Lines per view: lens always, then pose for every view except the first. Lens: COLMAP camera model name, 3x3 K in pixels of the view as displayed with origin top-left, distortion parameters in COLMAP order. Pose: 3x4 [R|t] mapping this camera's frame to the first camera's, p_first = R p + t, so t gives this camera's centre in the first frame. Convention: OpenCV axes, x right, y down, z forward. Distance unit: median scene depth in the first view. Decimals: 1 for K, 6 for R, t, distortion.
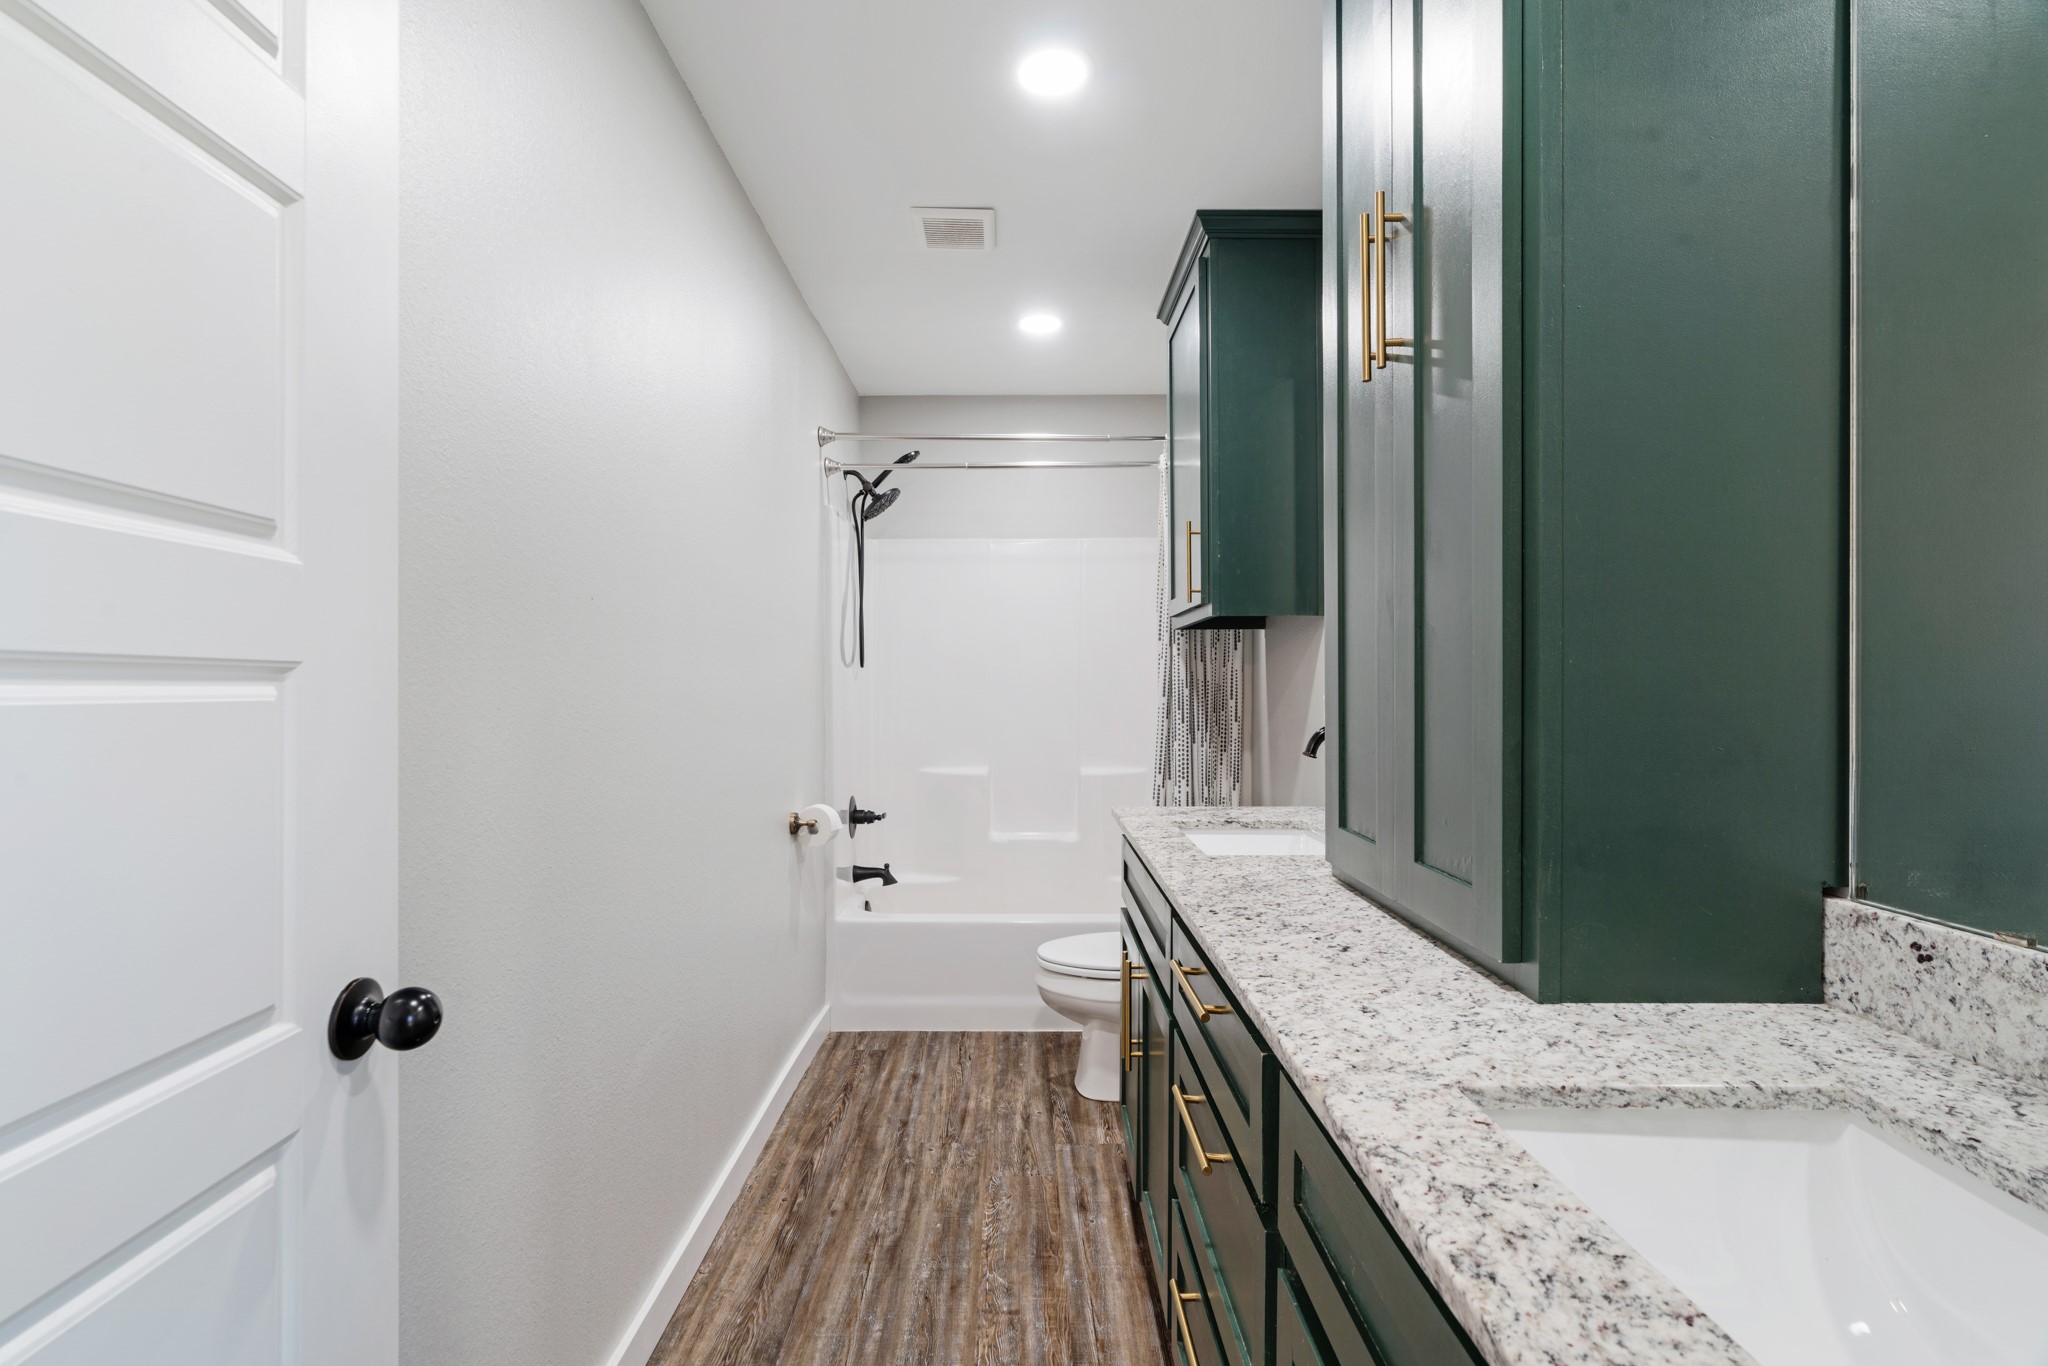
lens RADIAL K [[923.1, 0, 1022.0], [0, 923.1, 682.8], [0, 0, 1]] dist [-0.009452, 0.004853]
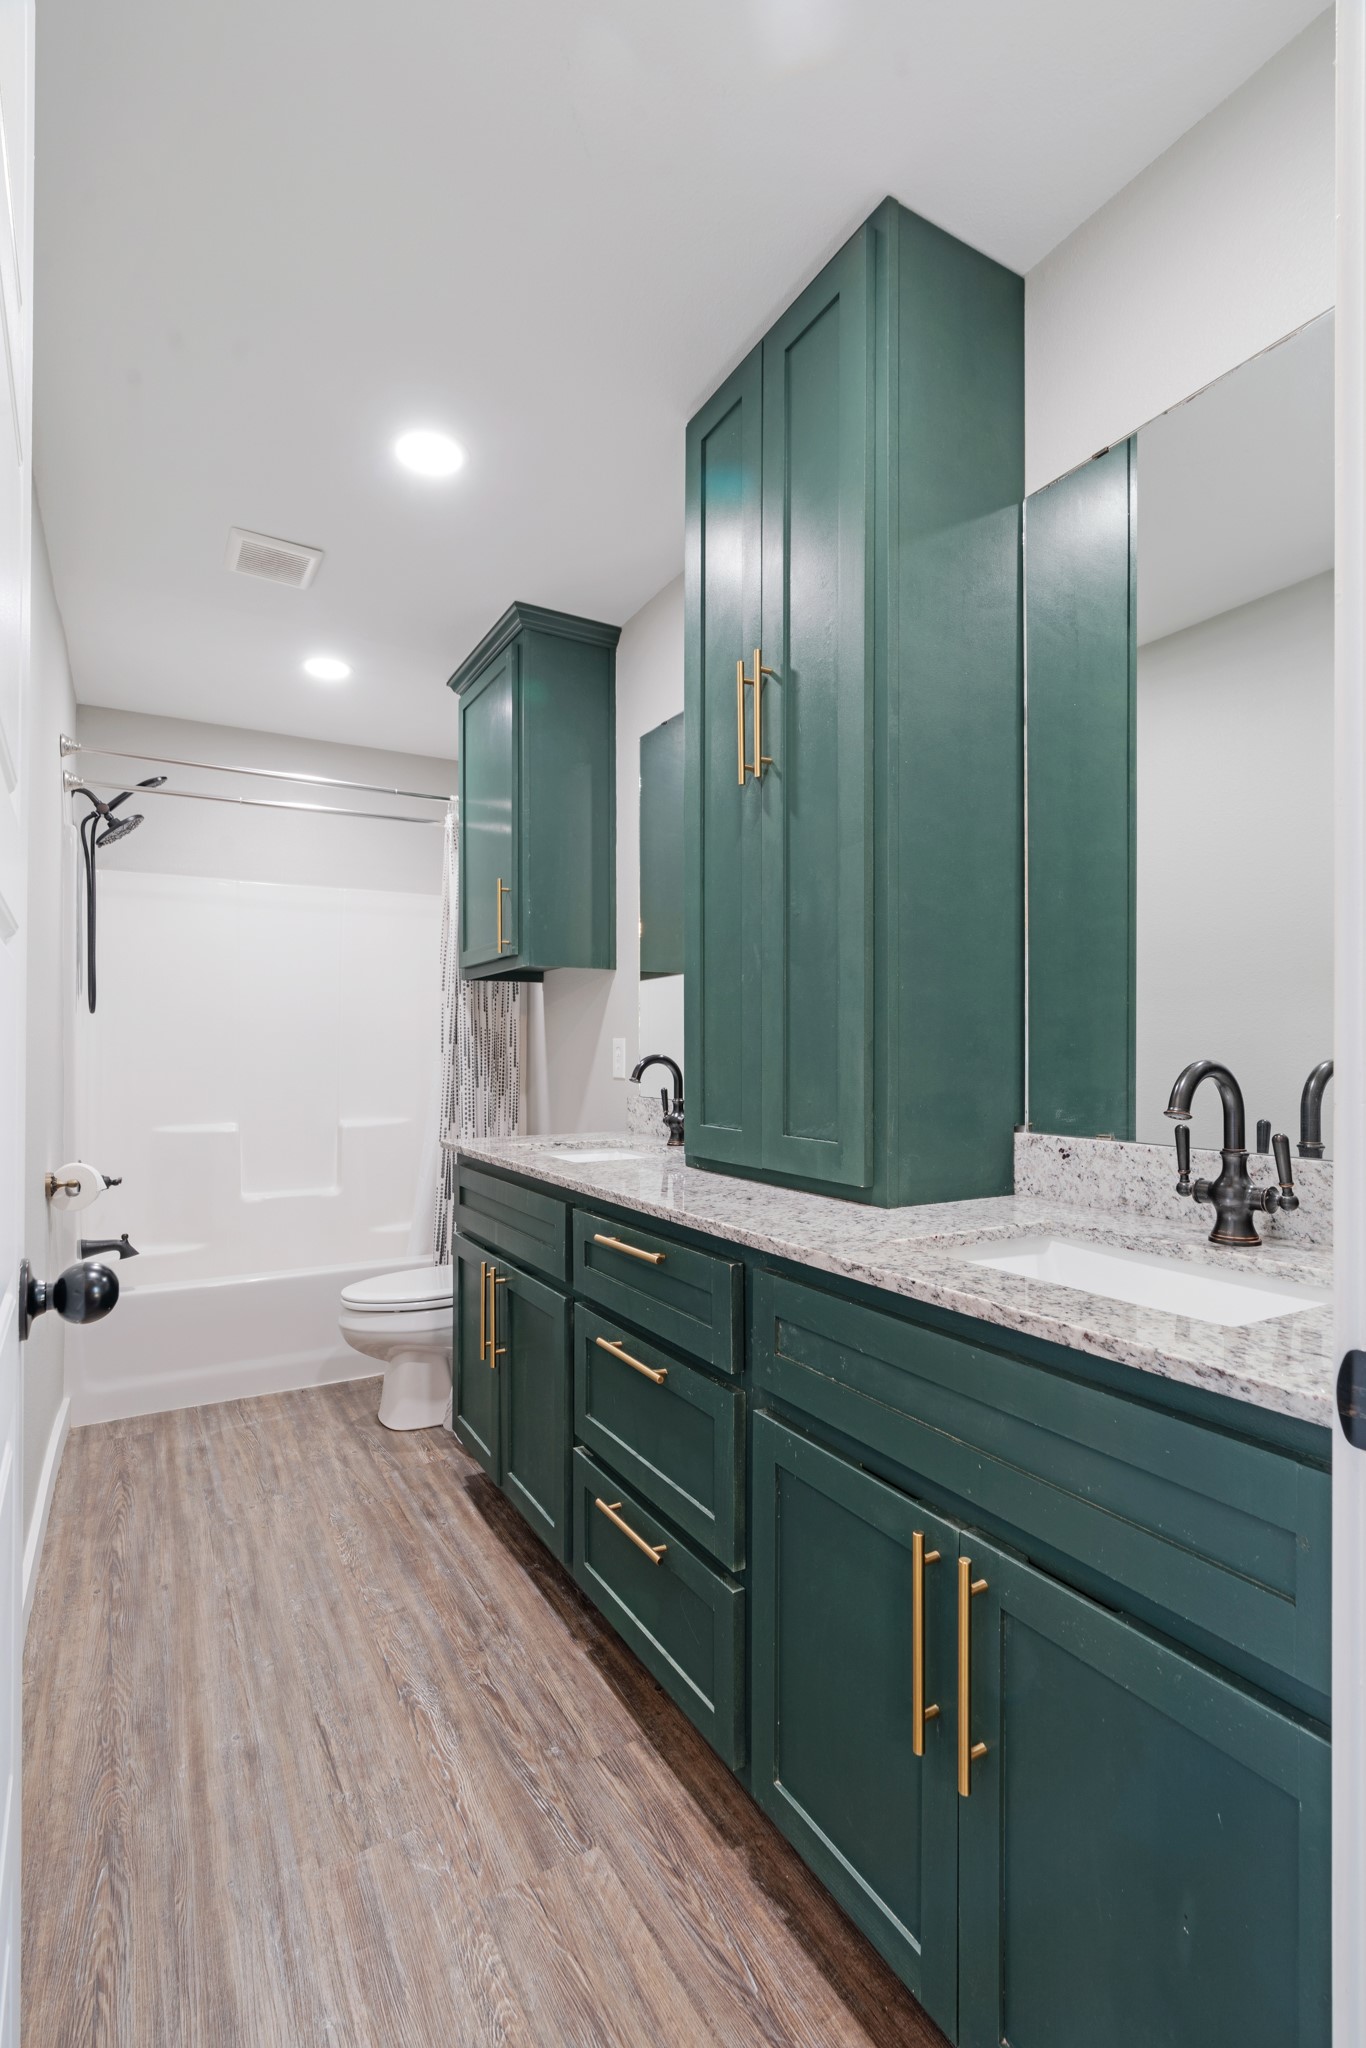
lens RADIAL K [[923.1, 0, 688.2], [0, 923.1, 1036.8], [0, 0, 1]] dist [-0.009452, 0.004853]
pose [[0.866586, 0.004617, 0.499006, -0.157396], [0.002373, 0.999908, -0.013374, 0.025362], [-0.499021, 0.012774, 0.866496, -0.054948]]
